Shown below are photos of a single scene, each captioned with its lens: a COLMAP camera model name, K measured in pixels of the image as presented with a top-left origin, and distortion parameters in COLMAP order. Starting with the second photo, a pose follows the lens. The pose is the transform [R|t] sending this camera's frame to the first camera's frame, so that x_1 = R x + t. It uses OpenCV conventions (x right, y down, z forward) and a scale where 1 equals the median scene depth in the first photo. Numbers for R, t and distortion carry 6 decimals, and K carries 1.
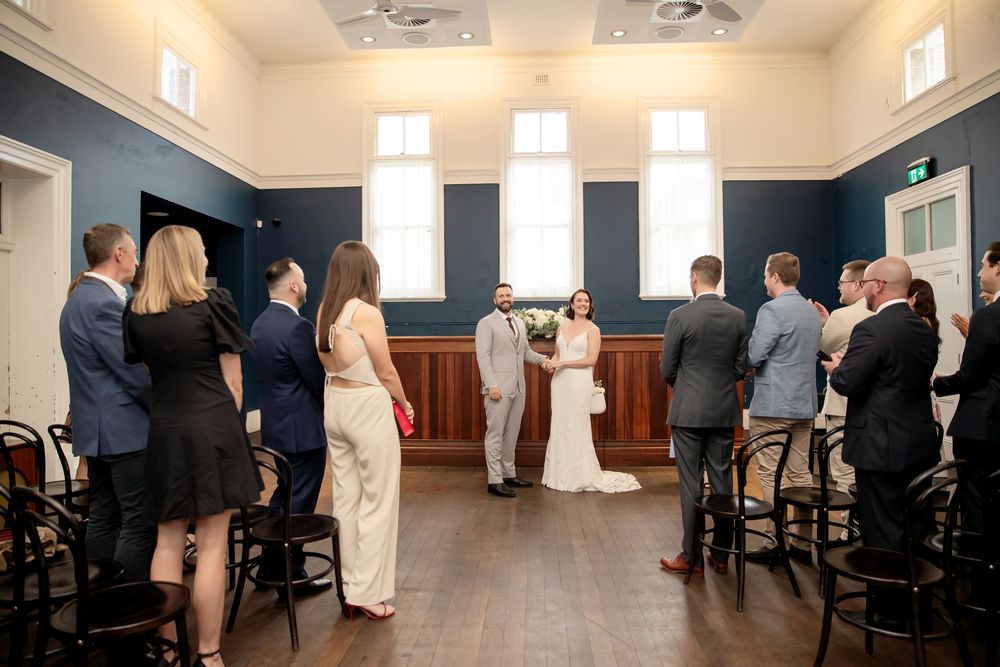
lens RADIAL K [[695.2, 0, 500.0], [0, 695.2, 333.5], [0, 0, 1]] dist [-0.039719, 0.000824]
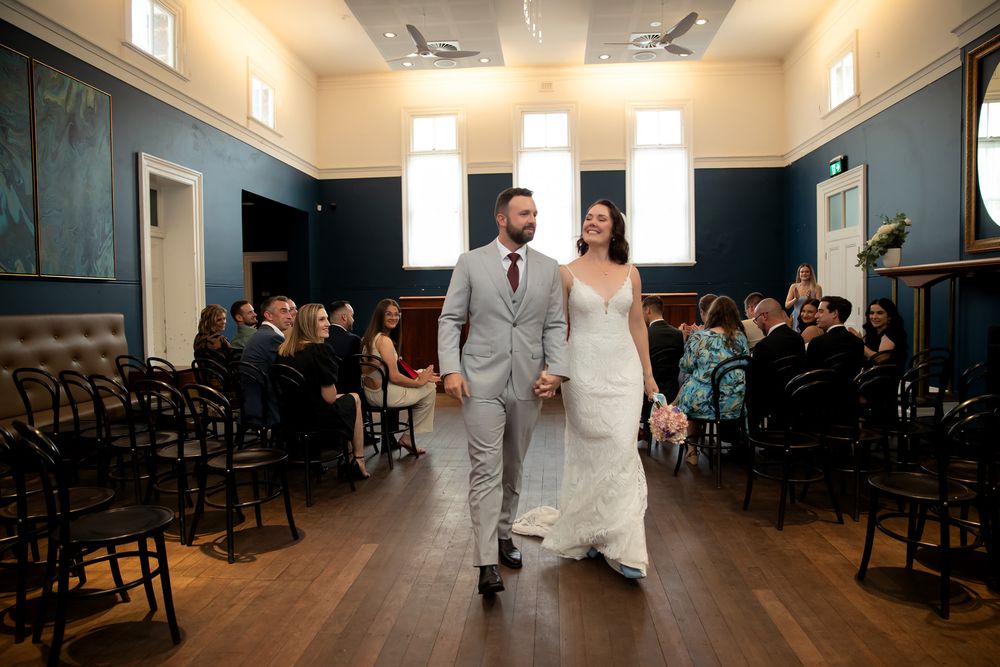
lens RADIAL K [[695.2, 0, 500.0], [0, 695.2, 333.5], [0, 0, 1]] dist [-0.039719, 0.000824]
pose [[0.999472, -0.005574, -0.031997, 0.016602], [0.007242, 0.998608, 0.052254, 0.004479], [0.031662, -0.052458, 0.998121, -0.273756]]
